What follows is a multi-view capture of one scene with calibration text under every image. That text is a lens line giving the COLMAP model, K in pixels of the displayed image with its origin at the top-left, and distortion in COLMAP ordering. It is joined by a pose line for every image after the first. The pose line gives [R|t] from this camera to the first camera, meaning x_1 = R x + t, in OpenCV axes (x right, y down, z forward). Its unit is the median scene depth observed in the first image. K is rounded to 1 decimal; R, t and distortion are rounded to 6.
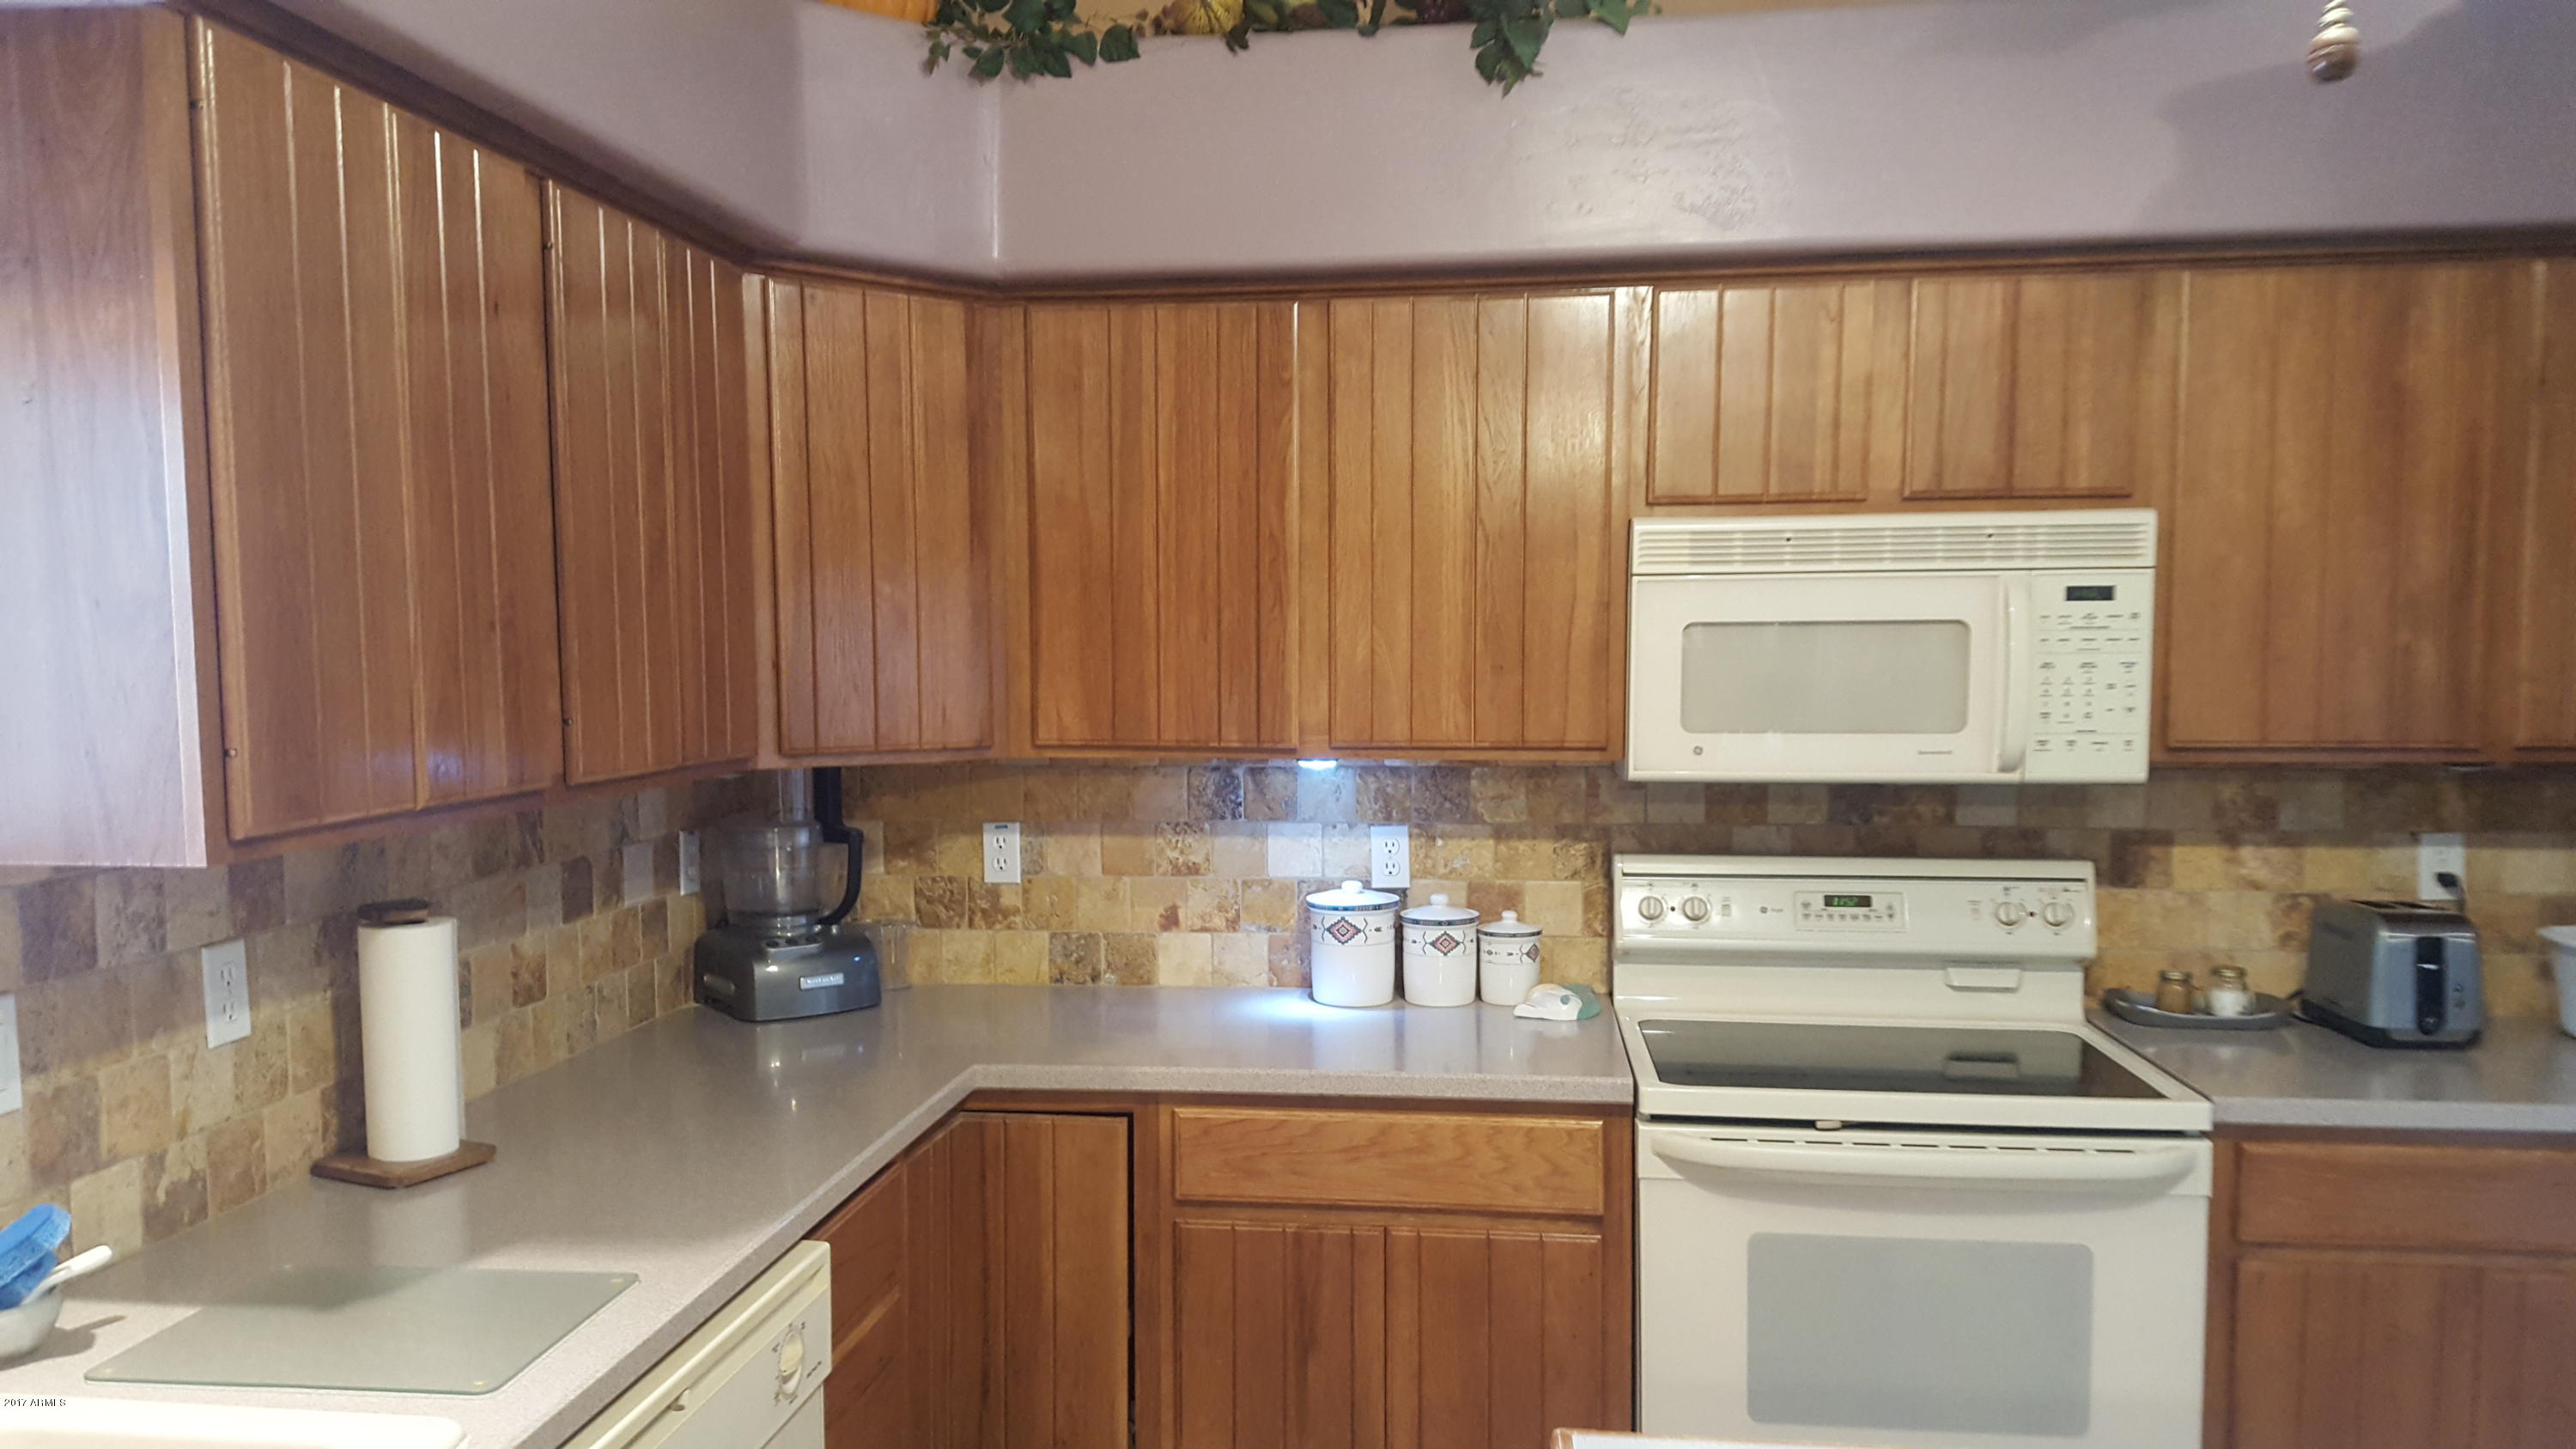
lens RADIAL K [[1959.1, 0, 1234.9], [0, 1959.1, 801.8], [0, 0, 1]] dist [0.121850, -0.190484]
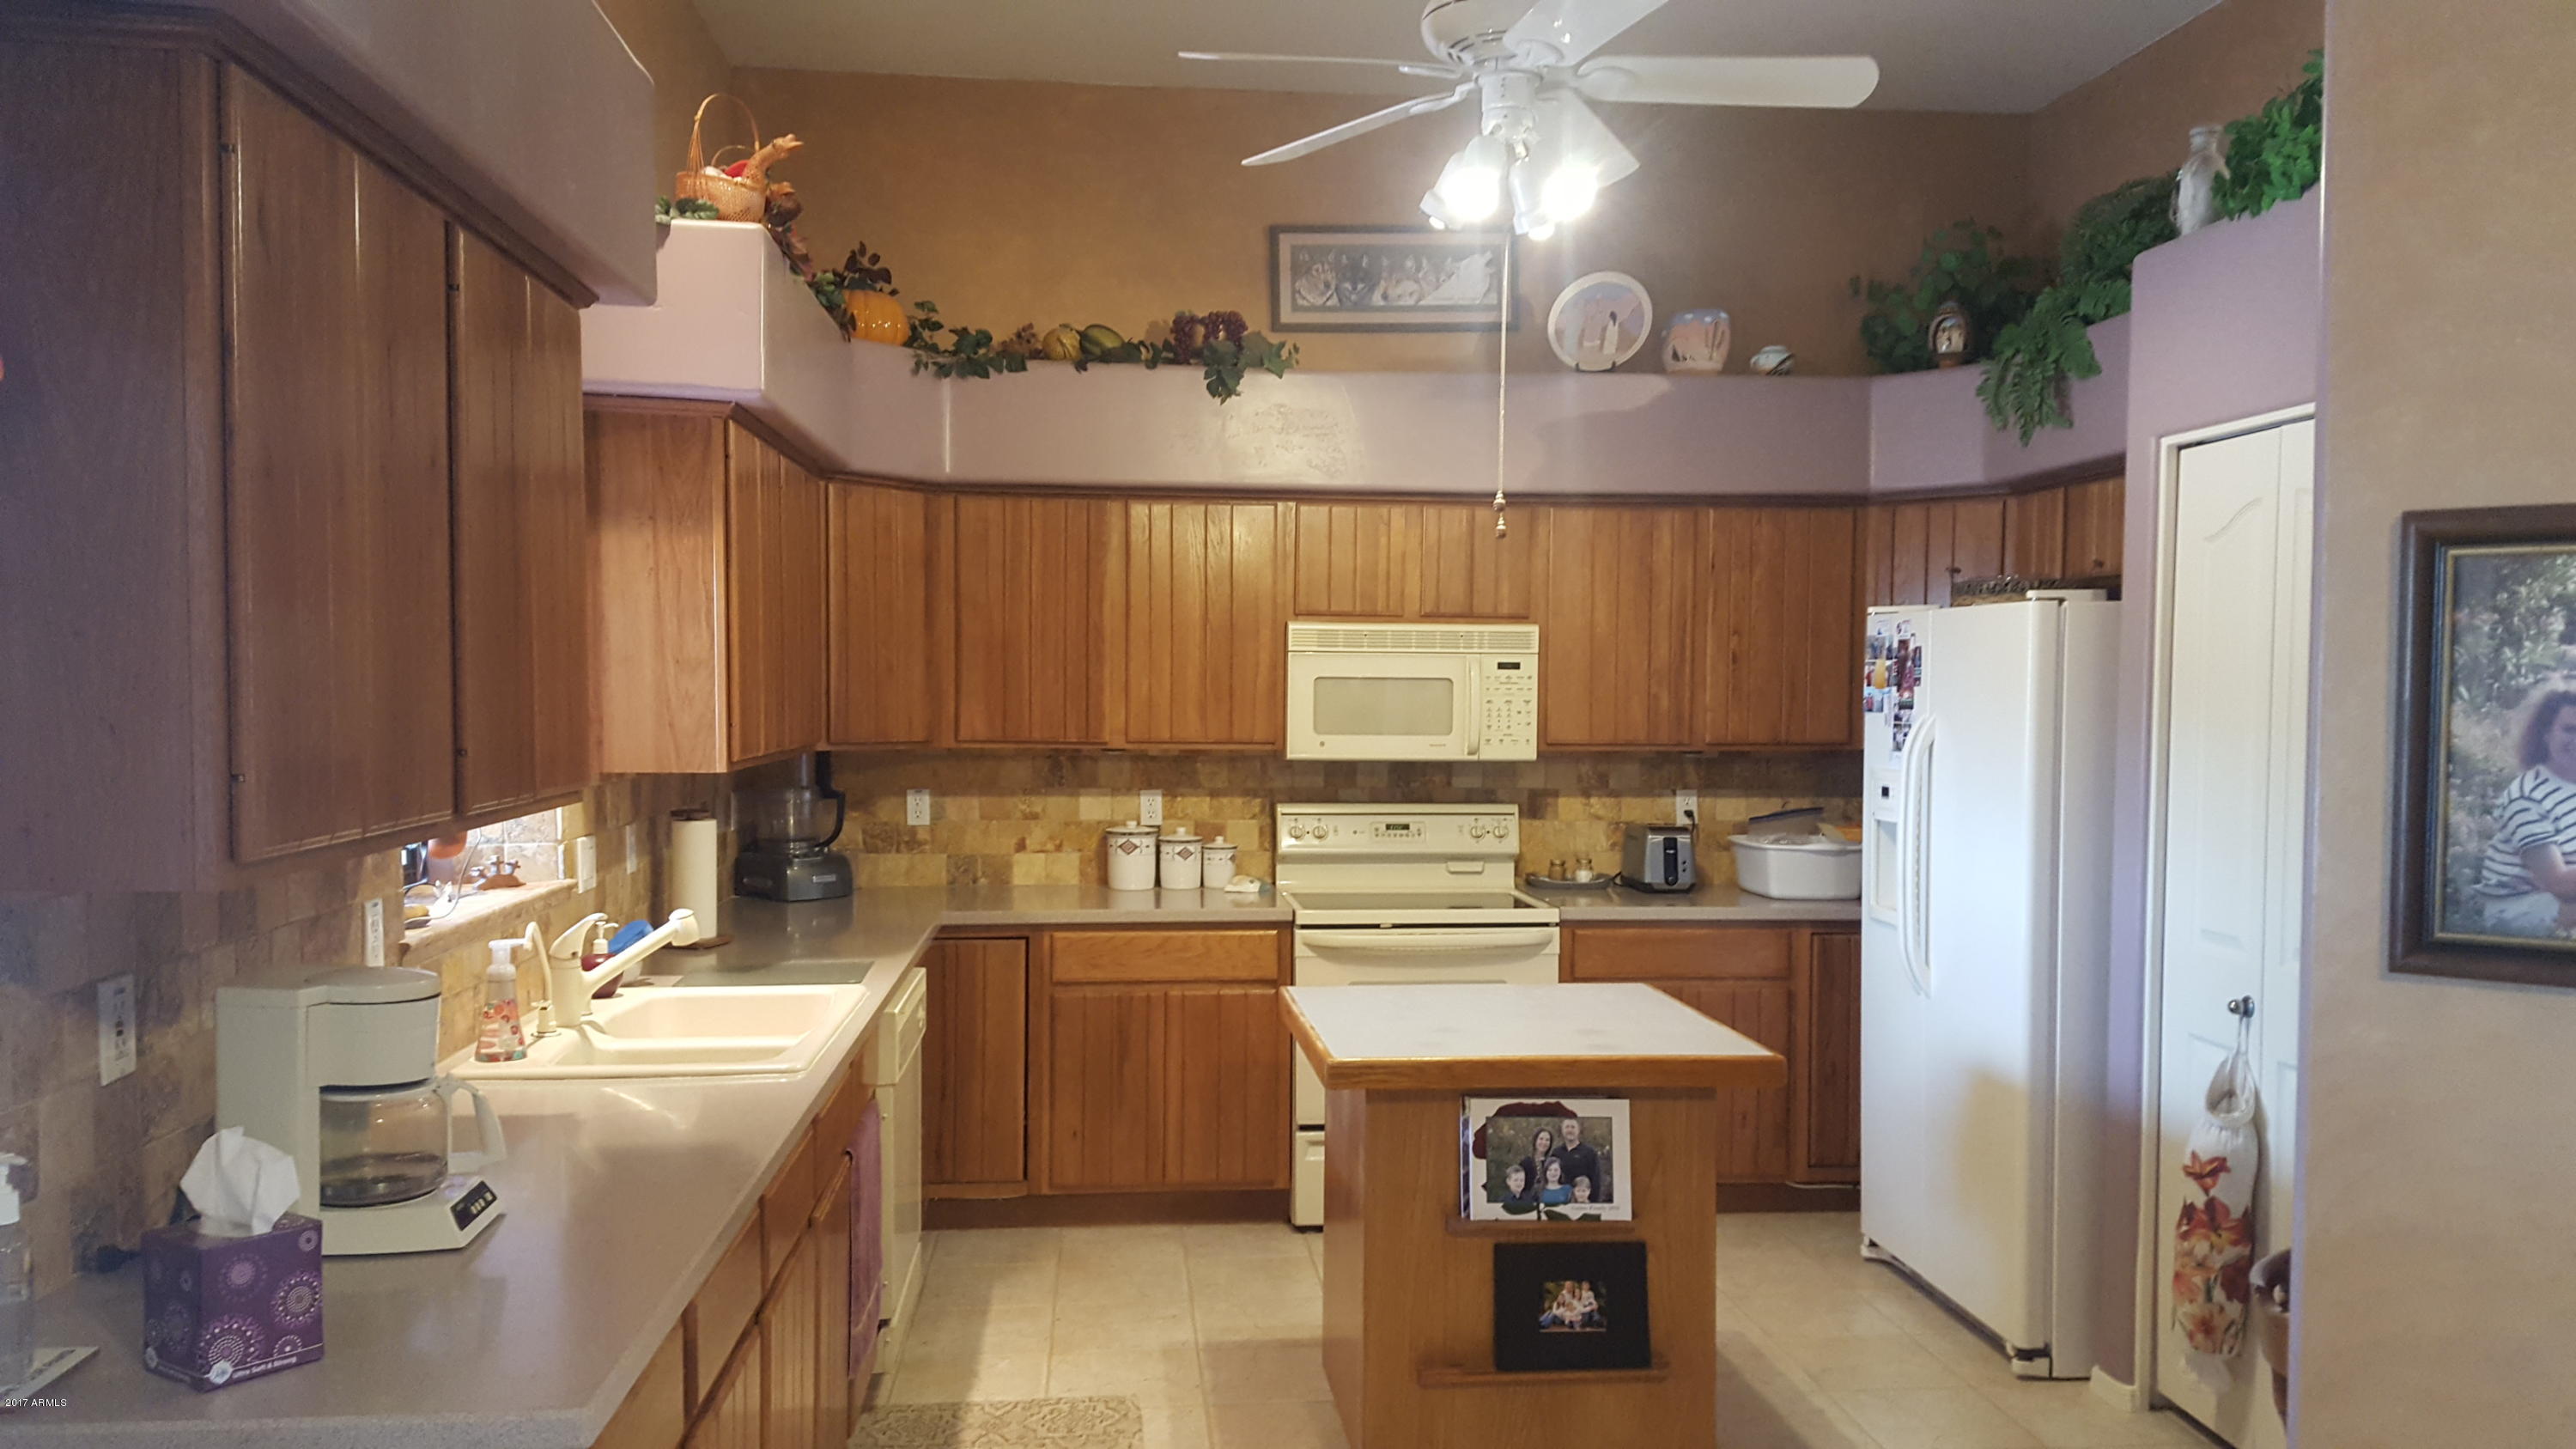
lens RADIAL K [[1940.2, 0, 1299.6], [0, 1940.2, 794.4], [0, 0, 1]] dist [0.171777, -0.300030]
pose [[0.972776, -0.000646, 0.231747, -0.216248], [0.007051, 0.999616, -0.026811, 0.071230], [-0.231641, 0.027715, 0.972407, -0.801816]]
